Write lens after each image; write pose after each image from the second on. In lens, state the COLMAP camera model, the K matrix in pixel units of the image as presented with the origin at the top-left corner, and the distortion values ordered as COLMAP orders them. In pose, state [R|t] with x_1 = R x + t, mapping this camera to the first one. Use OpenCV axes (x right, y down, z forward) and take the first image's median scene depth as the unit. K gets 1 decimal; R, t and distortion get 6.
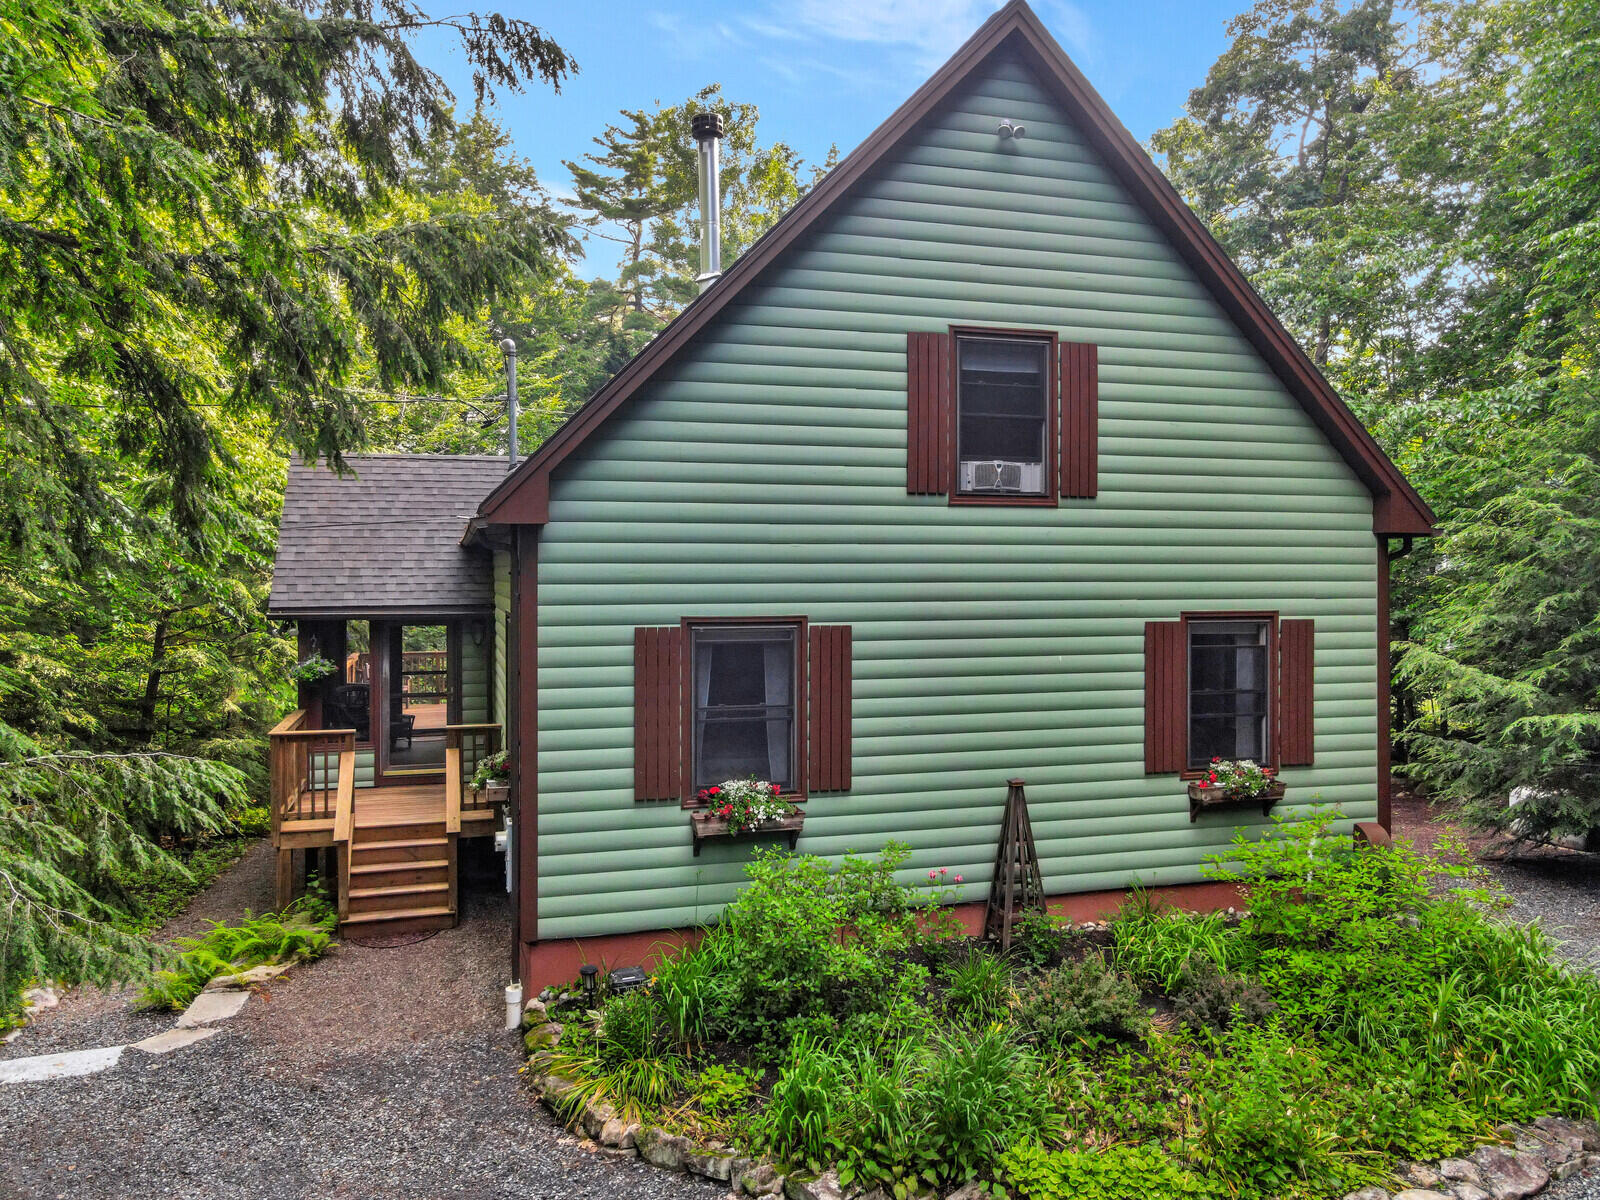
lens RADIAL K [[1184.8, 0, 795.2], [0, 1184.8, 595.4], [0, 0, 1]] dist [0.034352, -0.010288]
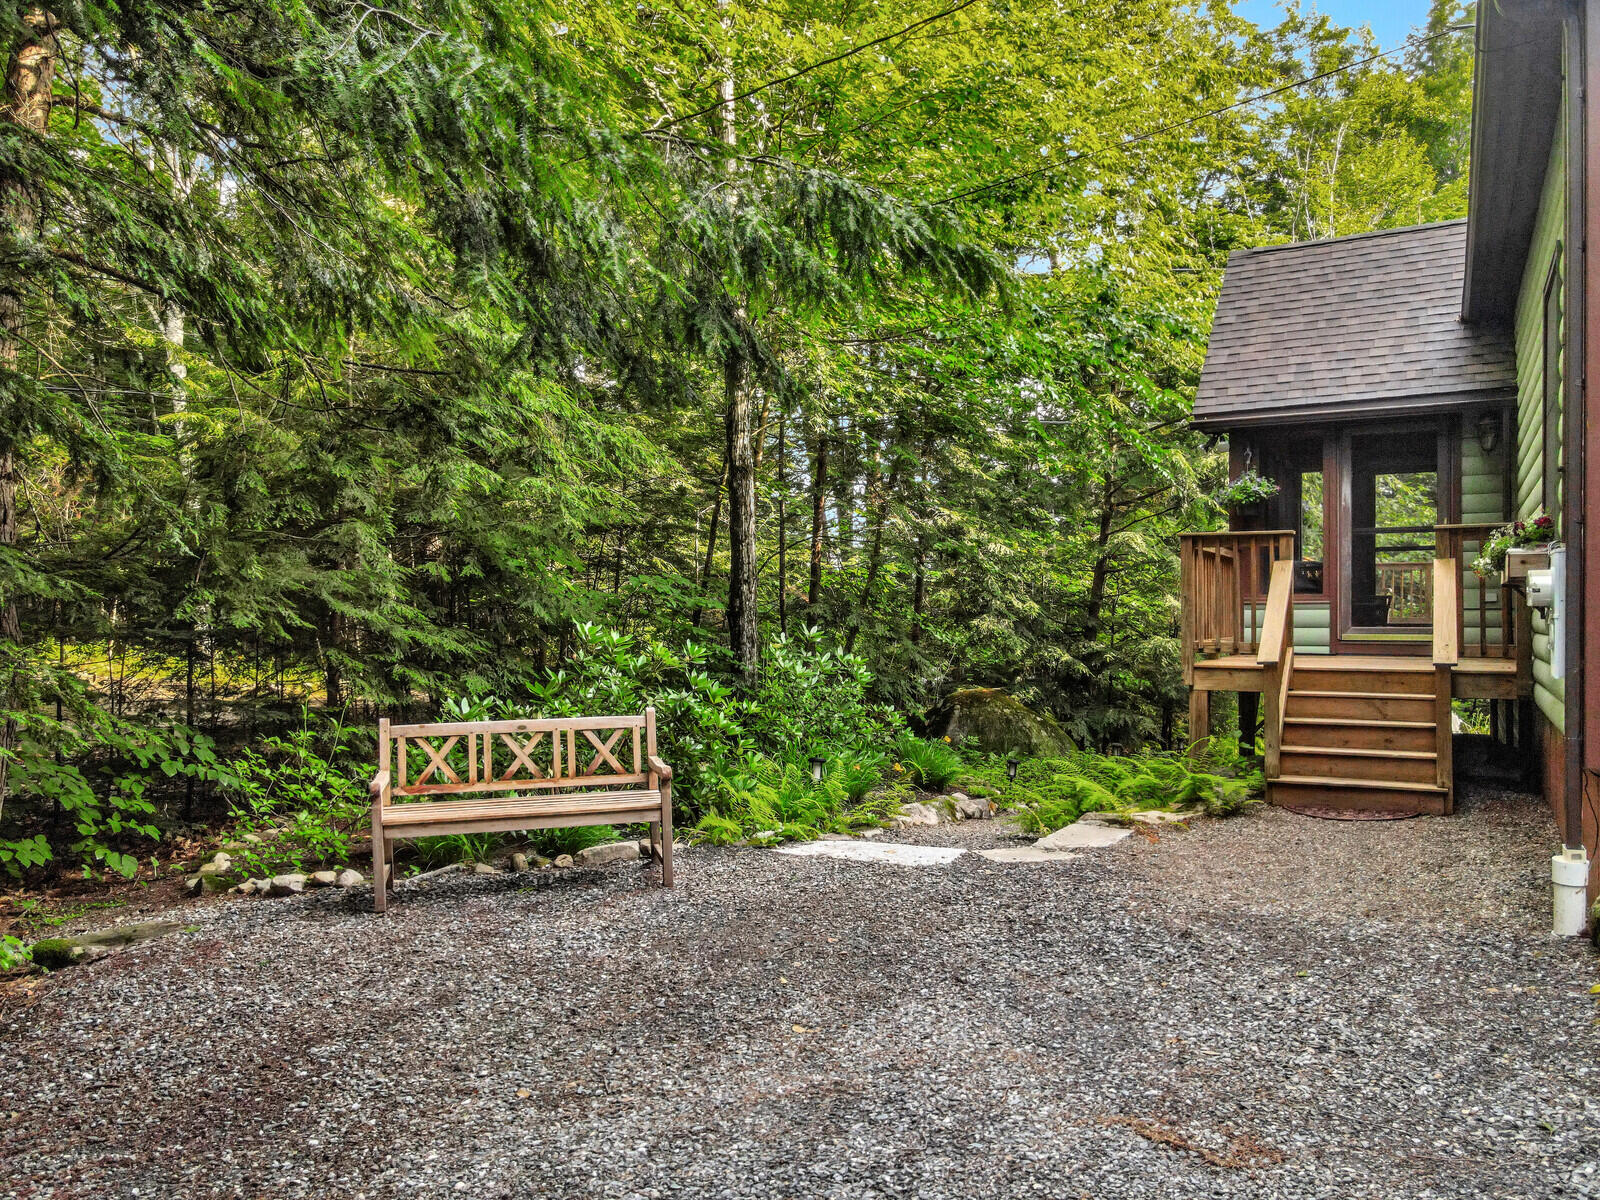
lens RADIAL K [[1184.8, 0, 796.8], [0, 1184.8, 608.7], [0, 0, 1]] dist [0.034352, -0.010288]
pose [[0.708451, -0.000166, -0.705760, -0.097955], [-0.005604, 0.999967, -0.005861, 0.209496], [0.705737, 0.008107, 0.708427, 0.361743]]
